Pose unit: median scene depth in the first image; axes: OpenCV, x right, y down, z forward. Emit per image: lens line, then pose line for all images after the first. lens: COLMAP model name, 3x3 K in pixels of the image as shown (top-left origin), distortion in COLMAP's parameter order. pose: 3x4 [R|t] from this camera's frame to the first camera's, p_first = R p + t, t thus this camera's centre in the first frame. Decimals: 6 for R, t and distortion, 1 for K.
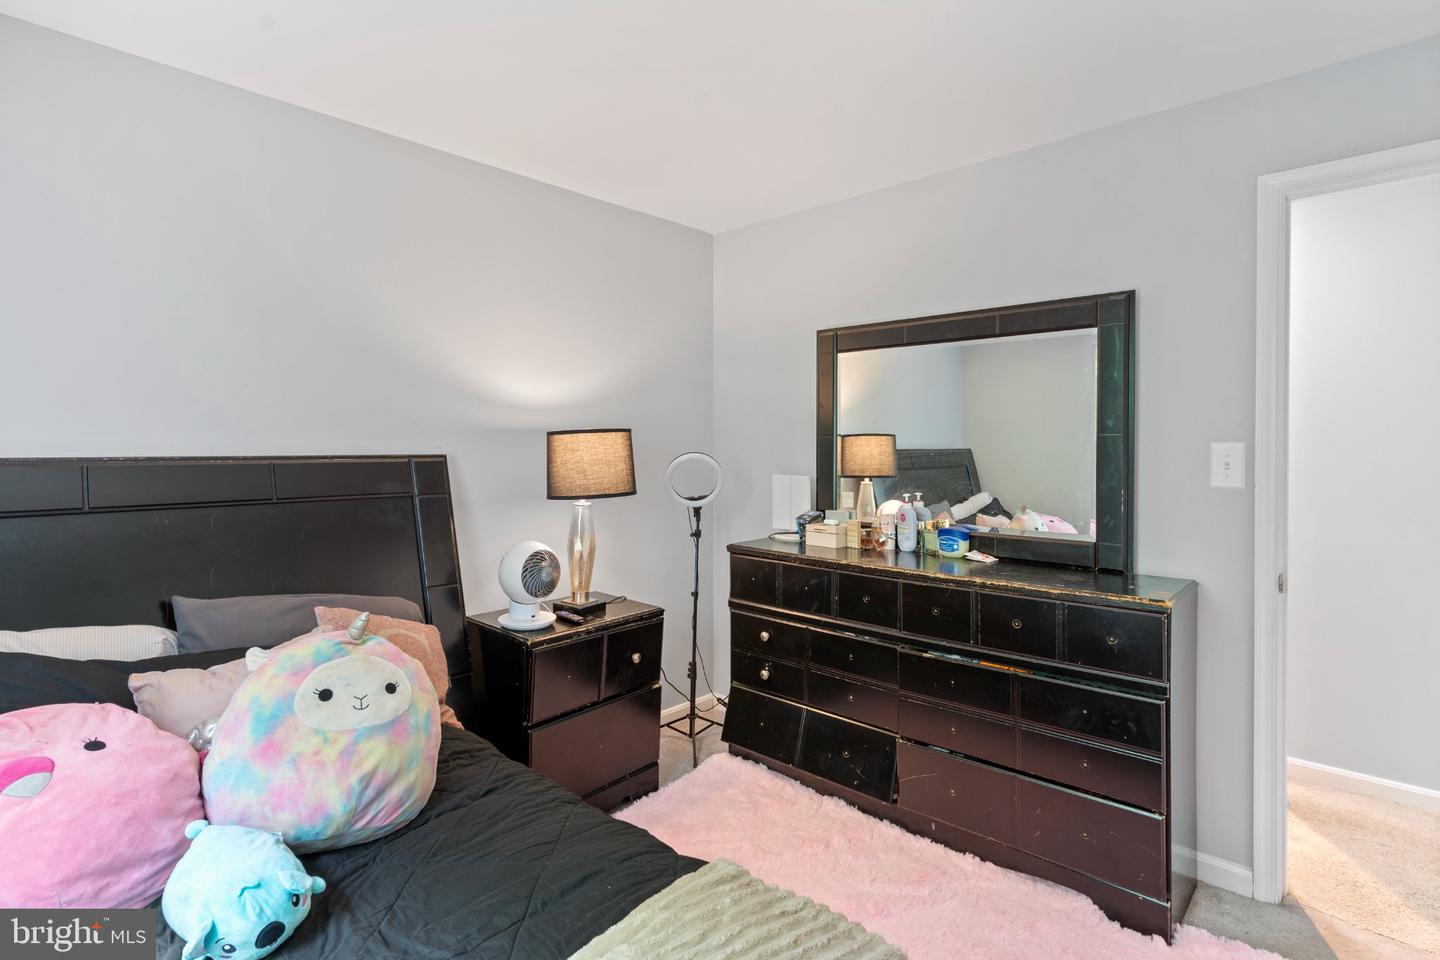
lens RADIAL K [[700.7, 0, 720.8], [0, 700.7, 455.8], [0, 0, 1]] dist [-0.000897, 0.000197]
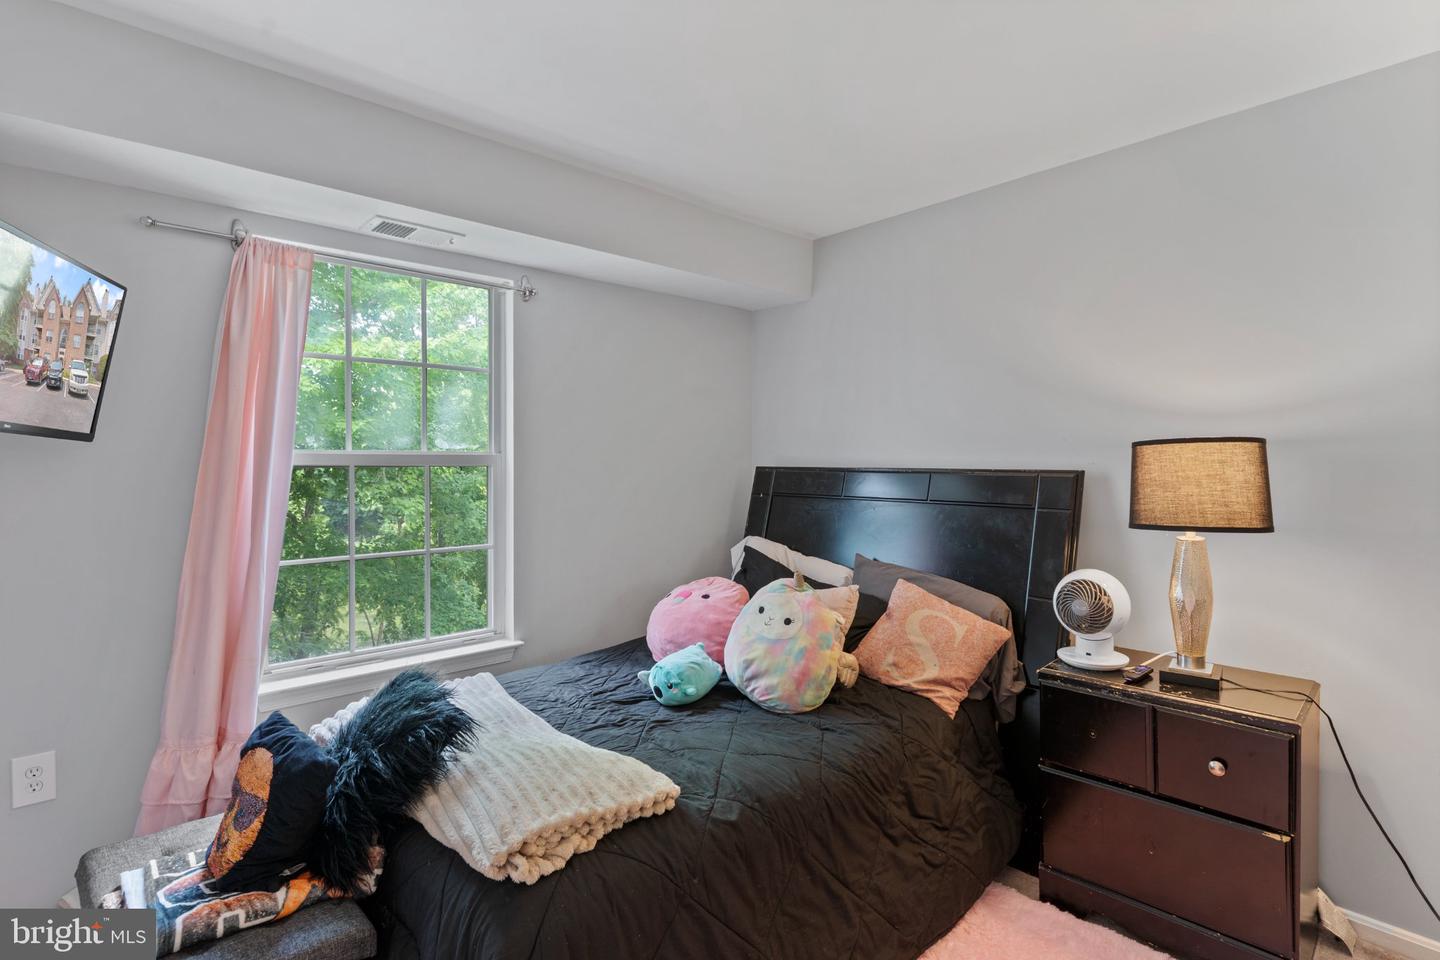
lens RADIAL K [[700.7, 0, 720.8], [0, 700.7, 455.8], [0, 0, 1]] dist [-0.000897, 0.000197]
pose [[-0.112938, -0.017344, -0.993451, 0.621997], [-0.010400, 0.999813, -0.016273, -0.000450], [0.993548, 0.008494, -0.113098, 0.600236]]
